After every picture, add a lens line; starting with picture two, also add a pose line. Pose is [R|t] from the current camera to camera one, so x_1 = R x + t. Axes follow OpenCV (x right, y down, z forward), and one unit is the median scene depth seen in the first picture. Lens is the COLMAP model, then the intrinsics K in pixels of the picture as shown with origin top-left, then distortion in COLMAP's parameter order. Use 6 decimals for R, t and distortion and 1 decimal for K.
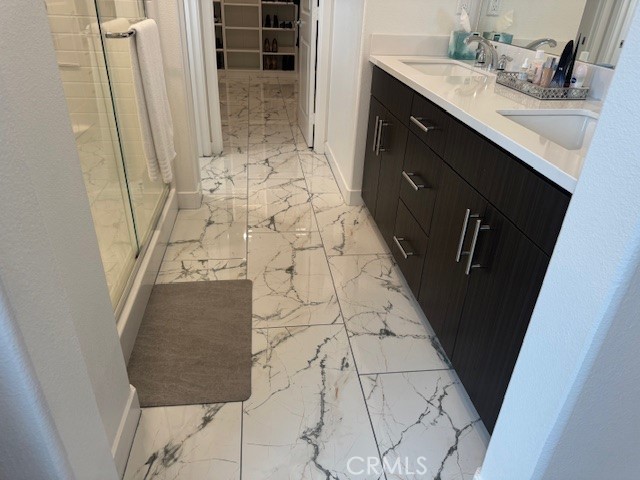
lens RADIAL K [[458.5, 0, 318.9], [0, 458.5, 238.1], [0, 0, 1]] dist [0.037487, -0.018526]
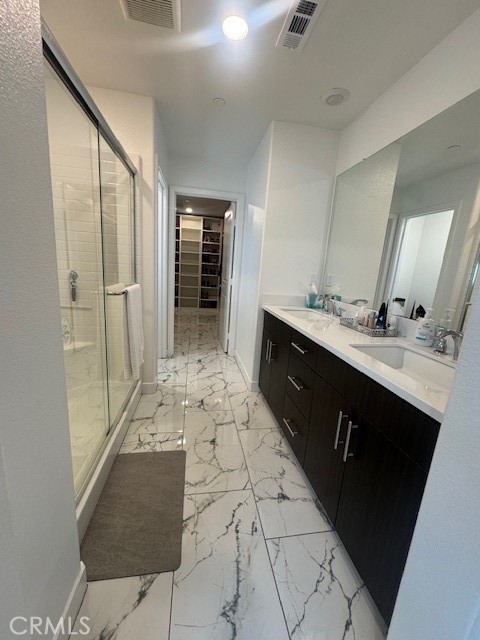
lens RADIAL K [[255.9, 0, 240.1], [0, 255.9, 319.4], [0, 0, 1]] dist [0.000726, -0.001357]
pose [[0.998733, 0.016269, 0.047630, -0.022840], [-0.001594, 0.956070, -0.293134, -0.067550], [-0.050306, 0.292686, 0.954884, 0.105919]]
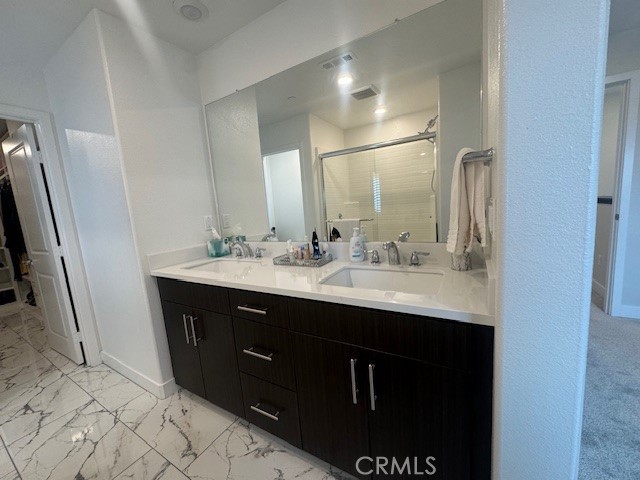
lens RADIAL K [[254.7, 0, 317.7], [0, 254.7, 239.6], [0, 0, 1]] dist [0.003143, 0.000263]
pose [[0.618783, -0.193817, 0.761277, -0.132553], [0.466434, 0.870417, -0.157525, -0.183647], [-0.632097, 0.452559, 0.629002, 0.303170]]
